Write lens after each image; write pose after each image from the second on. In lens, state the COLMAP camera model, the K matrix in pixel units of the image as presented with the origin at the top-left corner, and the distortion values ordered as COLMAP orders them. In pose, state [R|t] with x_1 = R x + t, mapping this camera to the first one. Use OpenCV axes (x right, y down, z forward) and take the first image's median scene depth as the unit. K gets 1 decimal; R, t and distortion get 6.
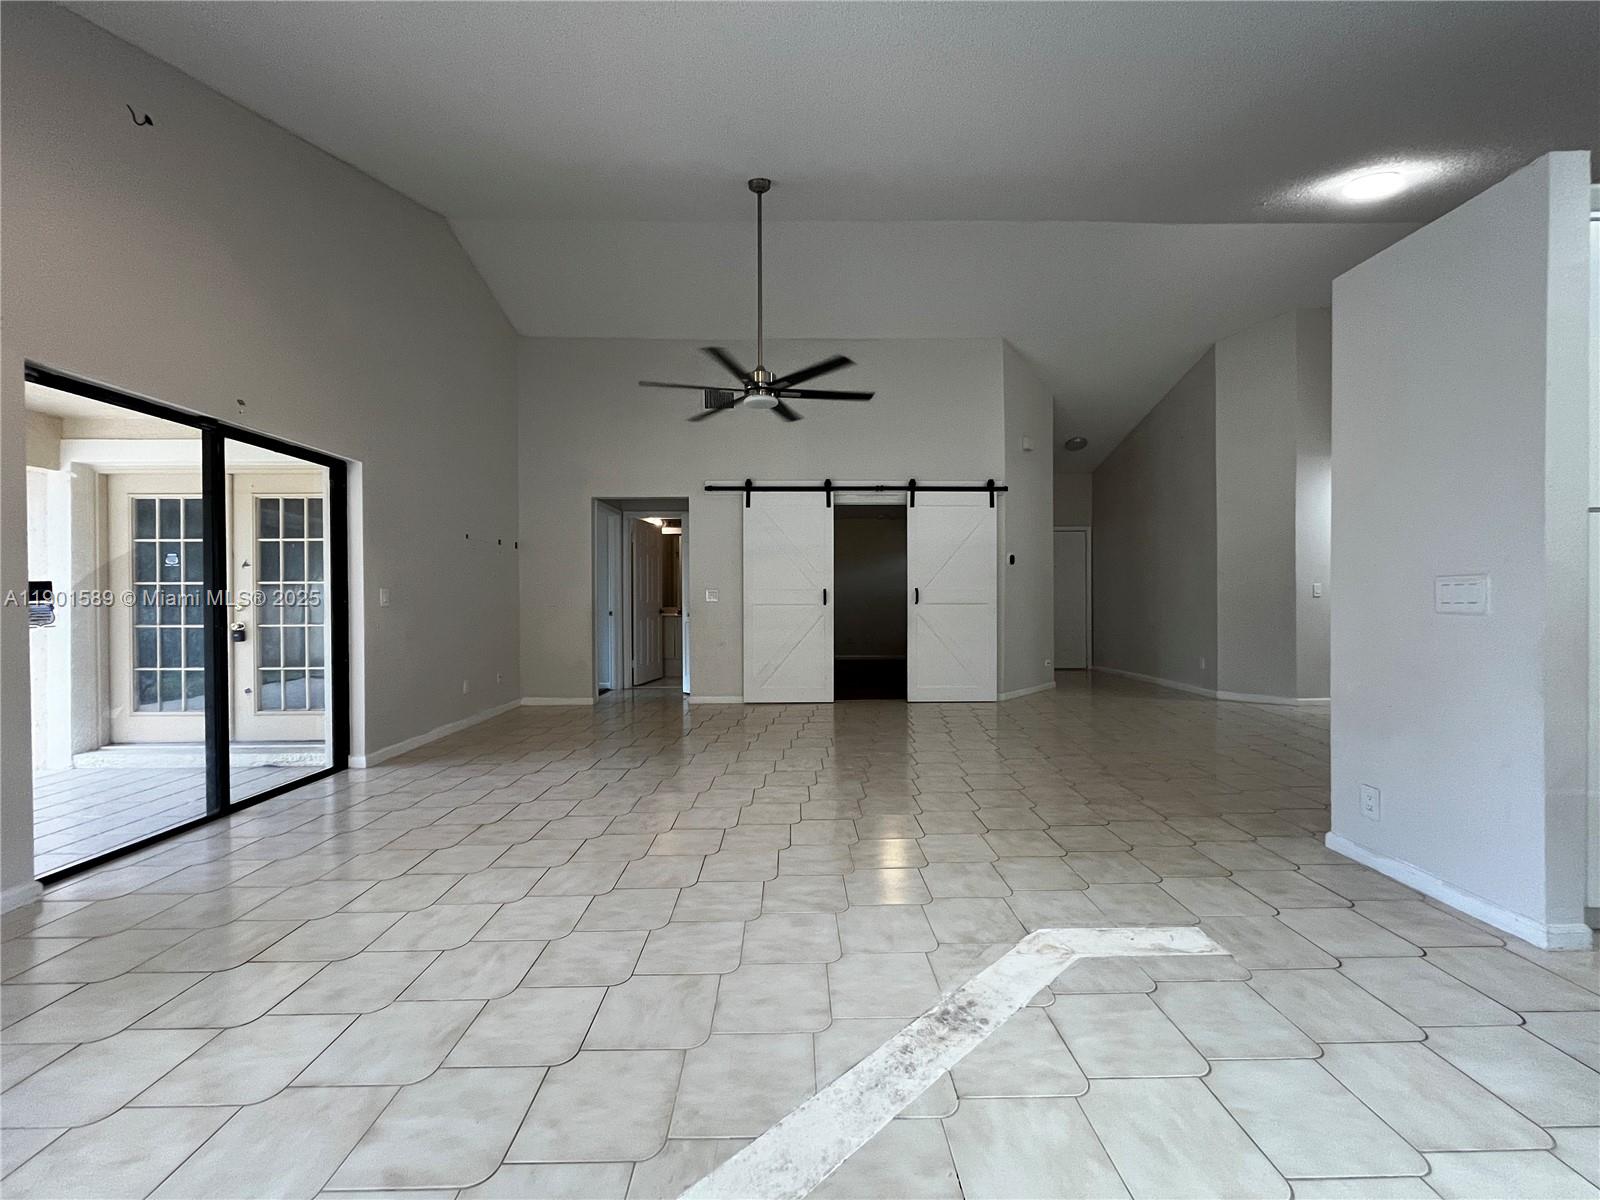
lens RADIAL K [[642.8, 0, 801.4], [0, 642.8, 598.0], [0, 0, 1]] dist [-0.001634, -0.000825]
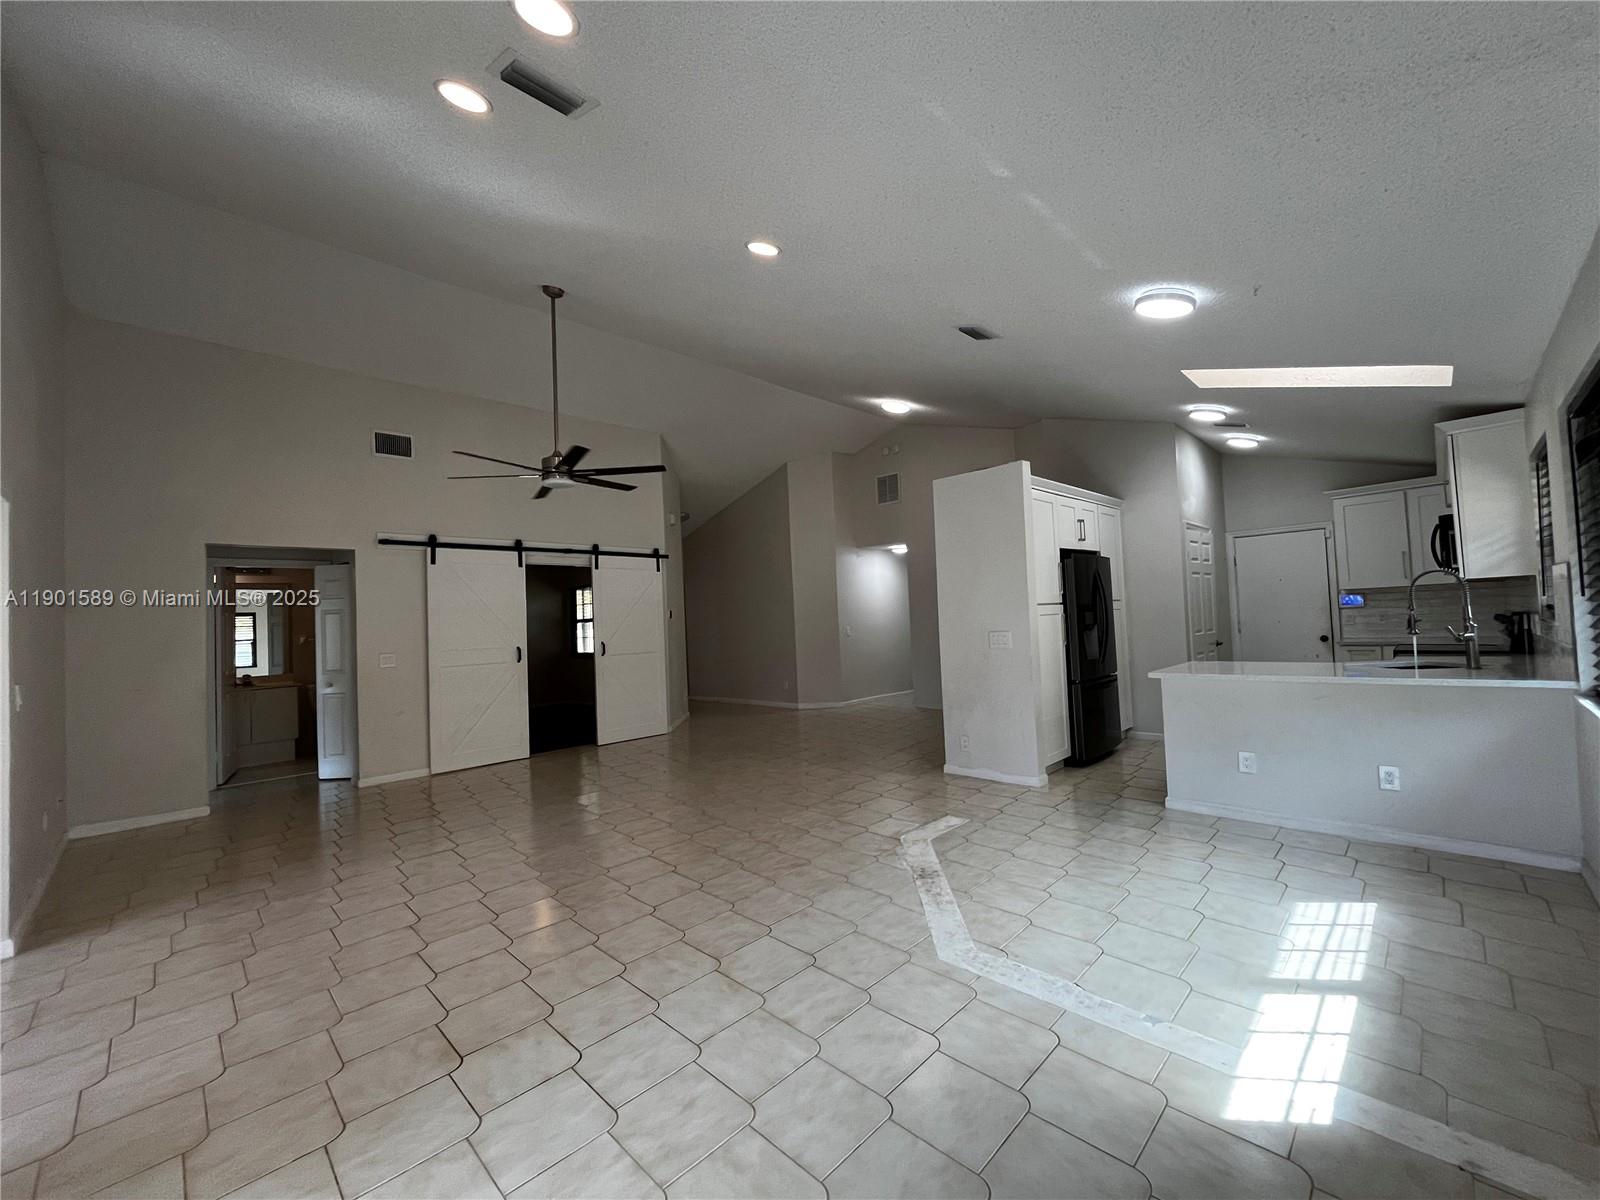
lens RADIAL K [[642.8, 0, 799.8], [0, 642.8, 596.8], [0, 0, 1]] dist [-0.001634, -0.000825]
pose [[0.718158, 0.001526, 0.695878, -0.542580], [0.041692, 0.998107, -0.045215, -0.043783], [-0.694630, 0.061484, 0.716735, -0.068960]]
